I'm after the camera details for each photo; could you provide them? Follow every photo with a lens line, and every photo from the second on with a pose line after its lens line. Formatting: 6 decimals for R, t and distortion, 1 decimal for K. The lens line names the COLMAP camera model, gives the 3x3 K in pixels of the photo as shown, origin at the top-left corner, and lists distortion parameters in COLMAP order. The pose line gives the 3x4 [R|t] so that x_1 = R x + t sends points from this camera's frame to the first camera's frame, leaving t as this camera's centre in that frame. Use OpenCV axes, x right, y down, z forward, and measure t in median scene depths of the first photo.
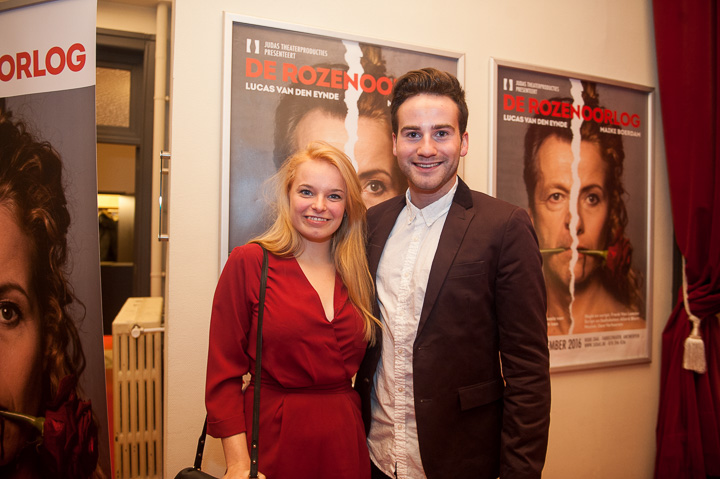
lens RADIAL K [[532.4, 0, 361.9], [0, 532.4, 244.0], [0, 0, 1]] dist [-0.036912, -0.008014]
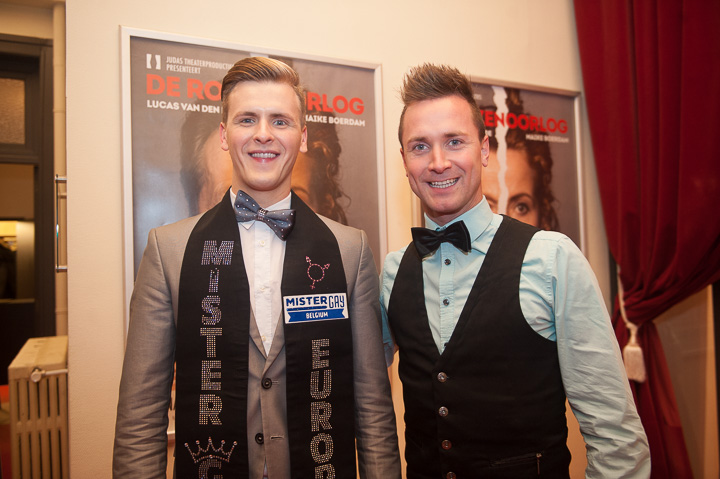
lens RADIAL K [[599.3, 0, 366.3], [0, 599.3, 243.5], [0, 0, 1]] dist [-0.012355, -0.007557]
pose [[0.994563, -0.042359, 0.095130, 0.045111], [0.045498, 0.998481, -0.031082, 0.000956], [-0.093669, 0.035242, 0.994979, -0.068992]]
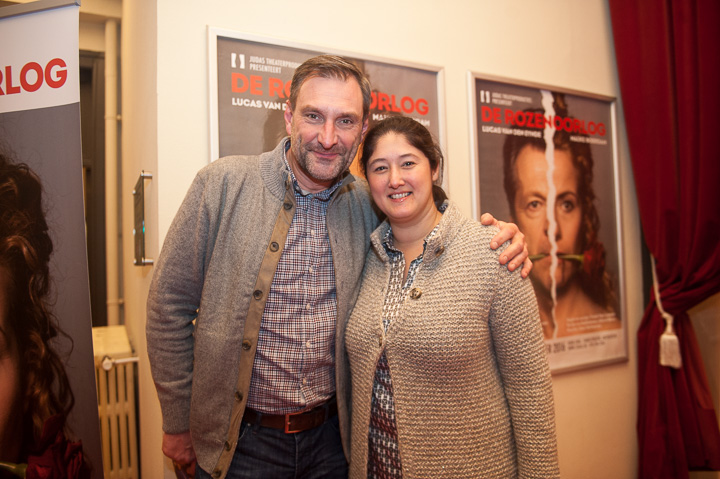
lens RADIAL K [[532.4, 0, 360.2], [0, 532.4, 242.2], [0, 0, 1]] dist [-0.036912, -0.008014]
pose [[0.993833, -0.041932, 0.102651, -0.076554], [0.045223, 0.998528, -0.029945, -0.000958], [-0.101244, 0.034403, 0.994267, 0.016113]]
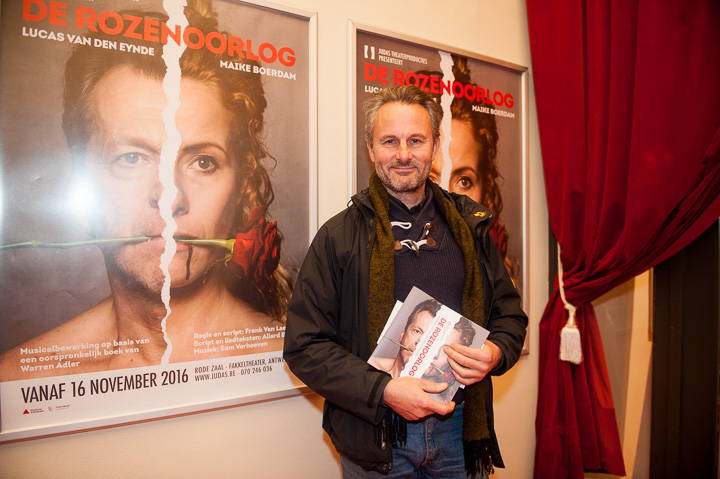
lens RADIAL K [[482.7, 0, 364.2], [0, 482.7, 245.1], [0, 0, 1]] dist [-0.047468, -0.006996]
pose [[0.988237, -0.018227, 0.151842, 0.133283], [0.017213, 0.999820, 0.007996, 0.015688], [-0.151960, -0.005288, 0.988372, 0.194287]]
